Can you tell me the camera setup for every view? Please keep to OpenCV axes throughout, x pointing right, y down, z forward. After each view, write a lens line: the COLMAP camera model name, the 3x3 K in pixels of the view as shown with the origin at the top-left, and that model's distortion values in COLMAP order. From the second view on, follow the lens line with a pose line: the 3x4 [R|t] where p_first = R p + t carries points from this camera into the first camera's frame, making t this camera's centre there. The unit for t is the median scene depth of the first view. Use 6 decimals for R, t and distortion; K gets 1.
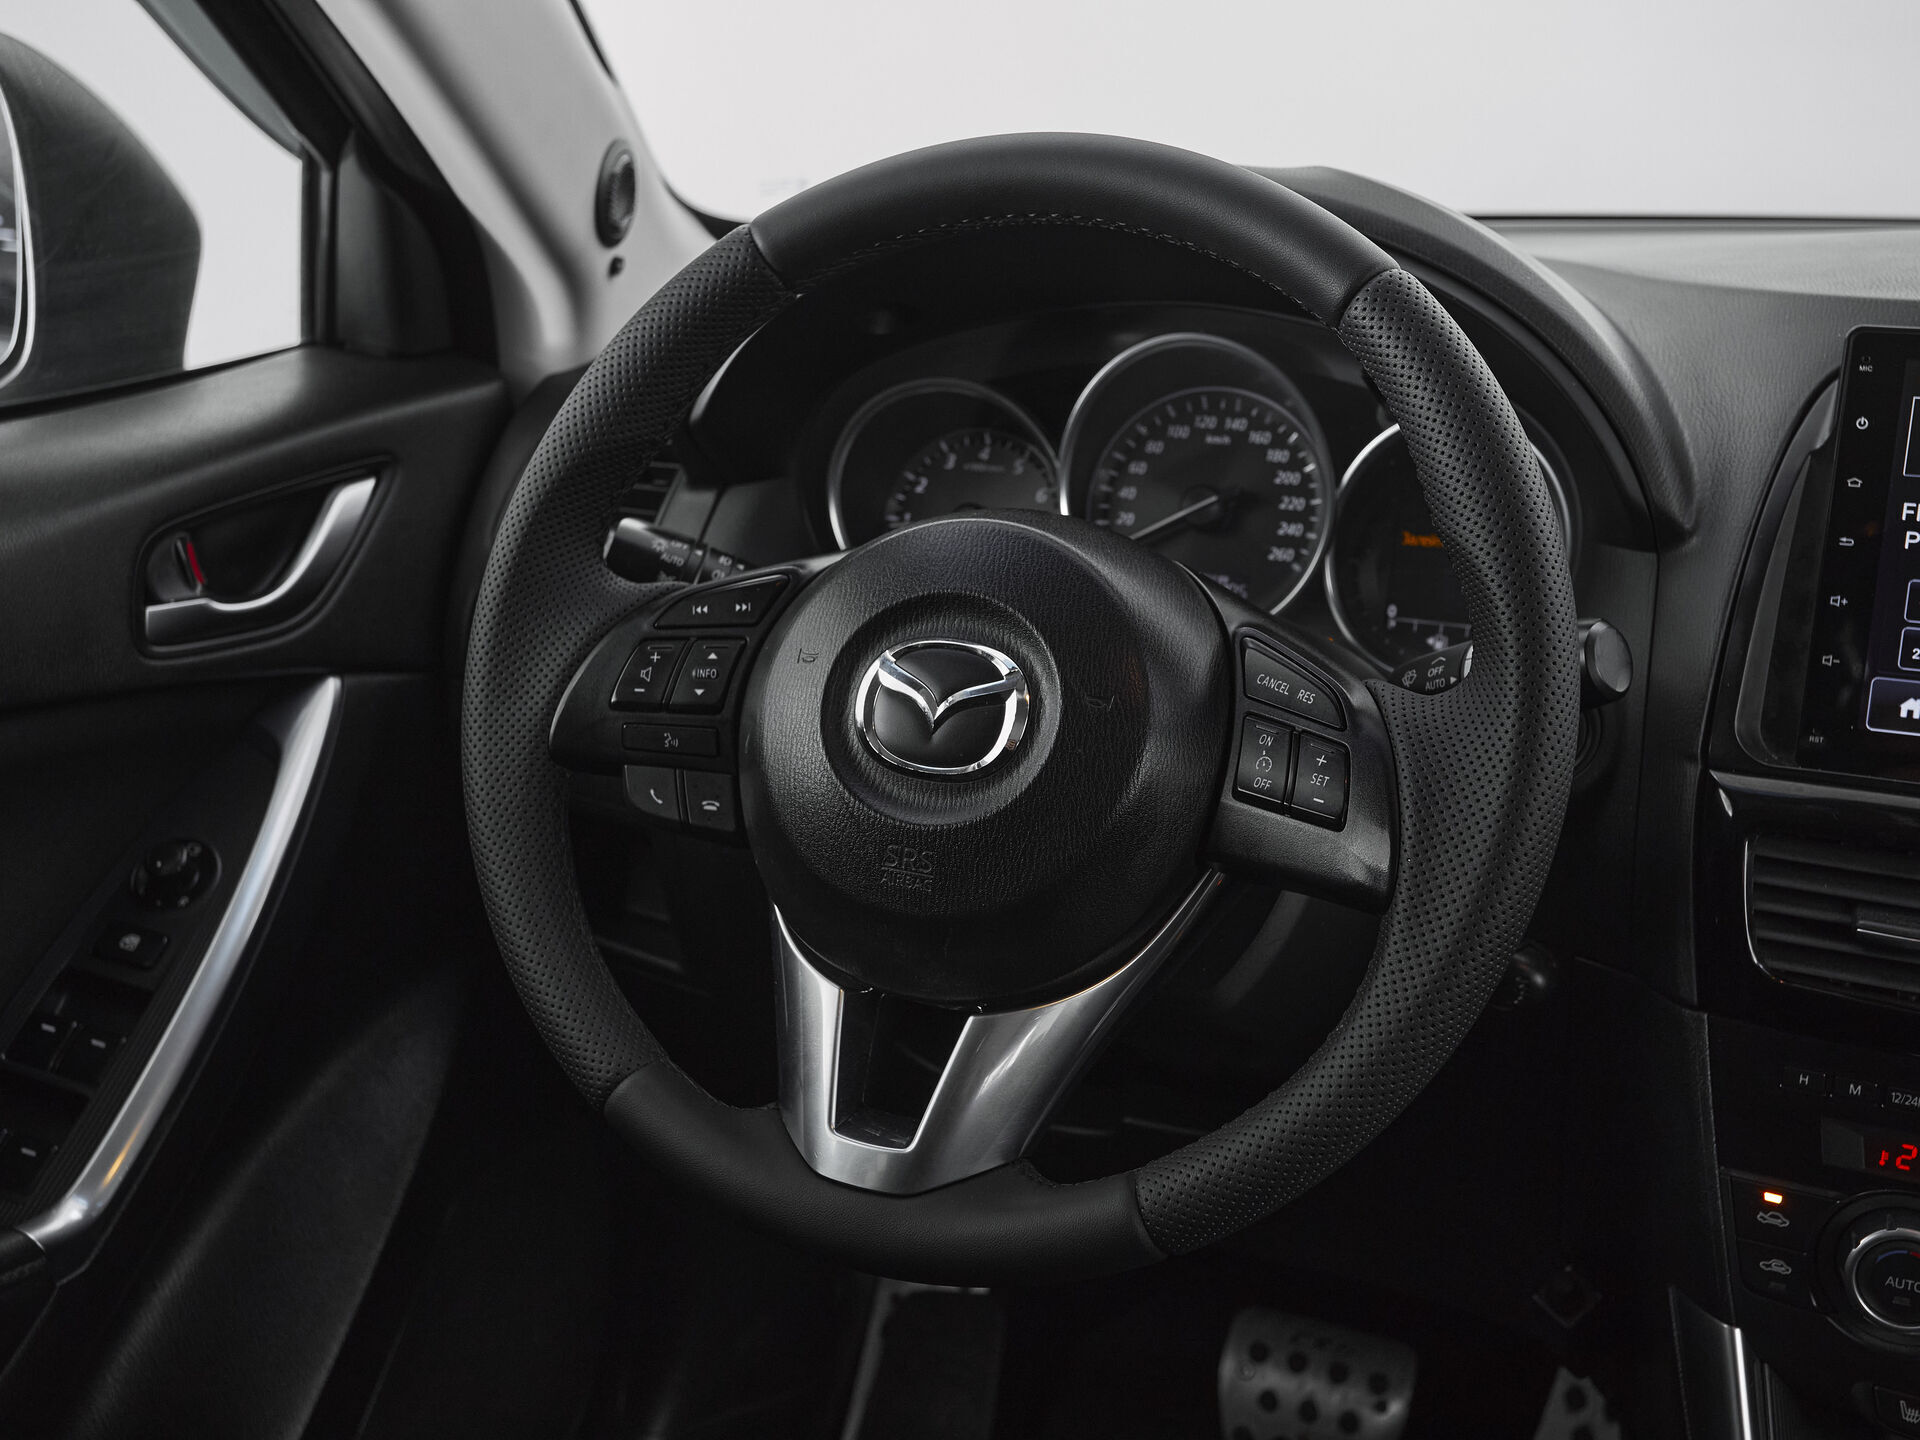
lens RADIAL K [[2140.1, 0, 960.0], [0, 2140.1, 720.0], [0, 0, 1]] dist [0.009210, 0.074279]
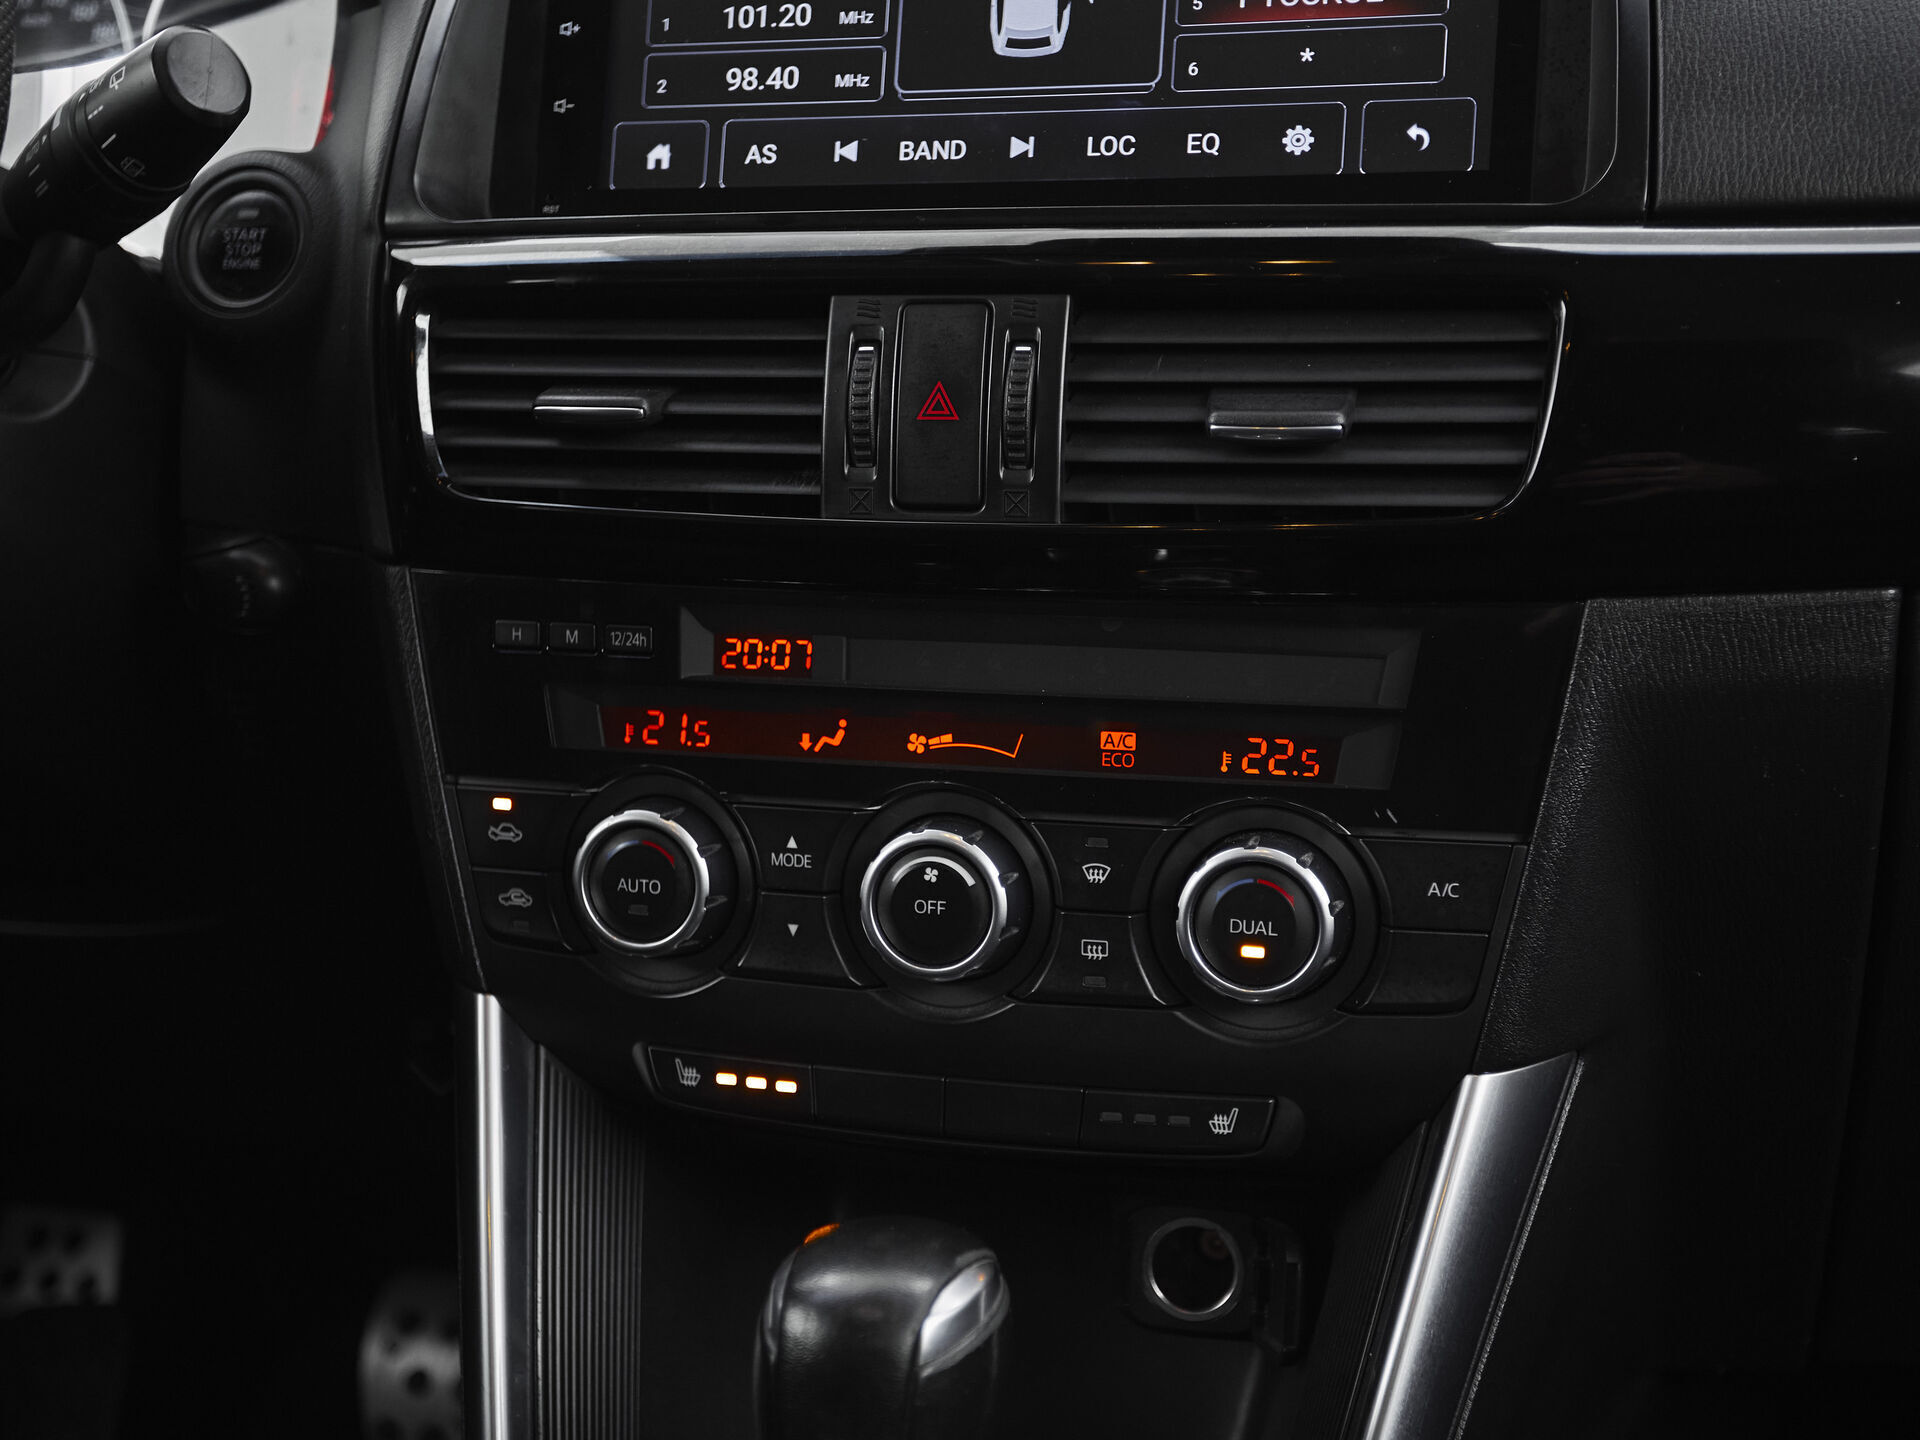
lens RADIAL K [[2434.8, 0, 946.0], [0, 2434.8, 756.2], [0, 0, 1]] dist [0.018948, 0.049666]
pose [[0.994502, -0.052227, 0.090760, 0.449163], [0.057847, 0.996494, -0.060443, 0.262071], [-0.087285, 0.065361, 0.994037, 0.142407]]
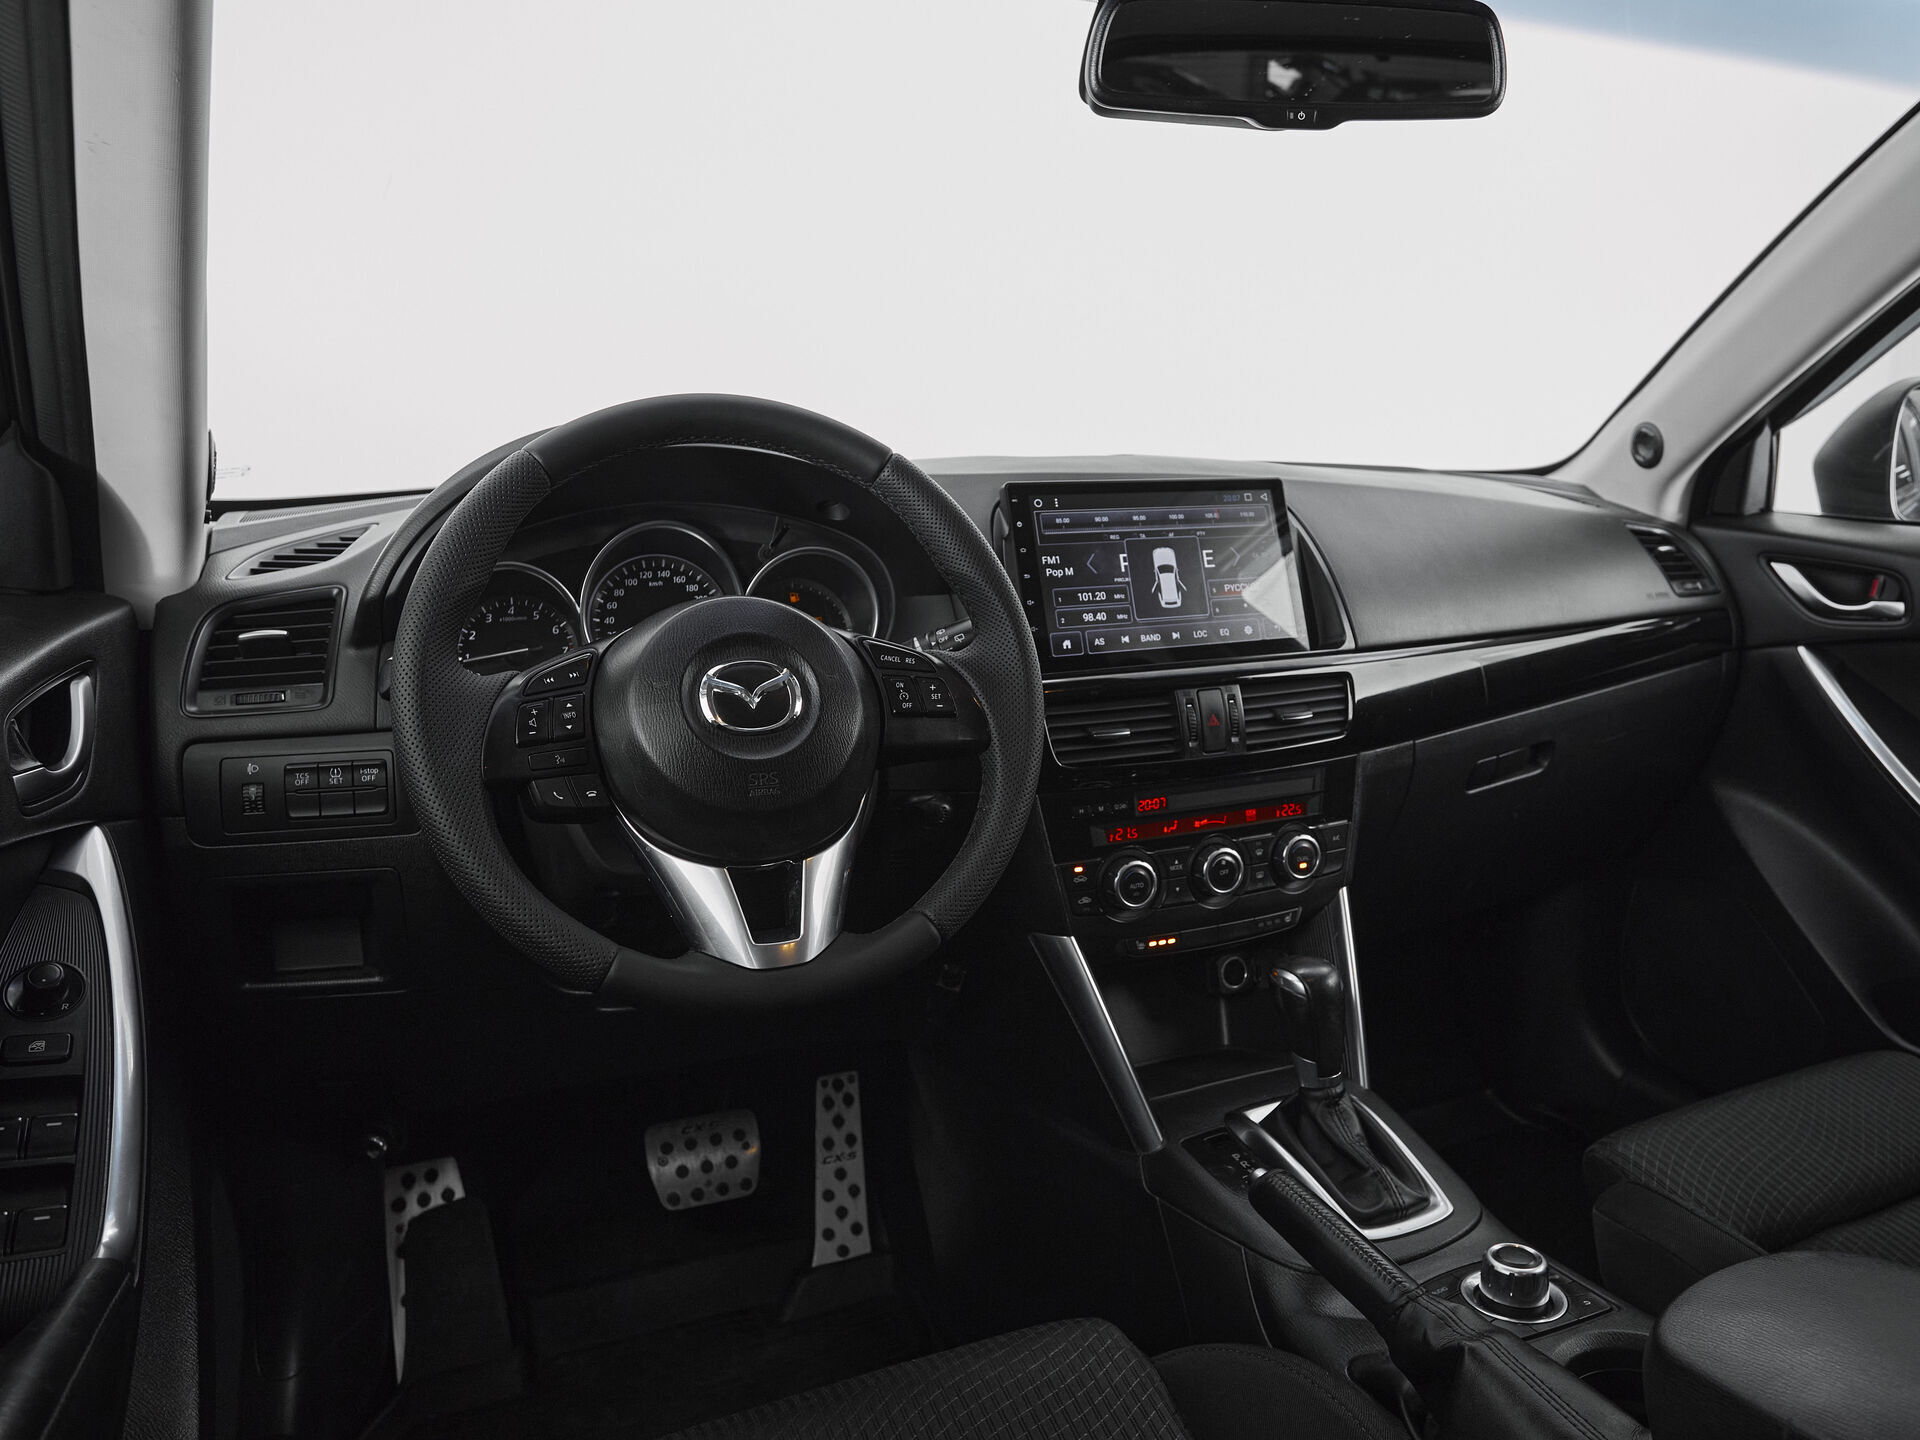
lens RADIAL K [[1349.3, 0, 999.3], [0, 1349.3, 703.4], [0, 0, 1]] dist [-0.081046, 0.067220]
pose [[0.692555, -0.151763, 0.705220, -0.609068], [0.230128, 0.973019, -0.016602, 0.061334], [-0.683673, 0.173789, 0.708794, 0.054297]]
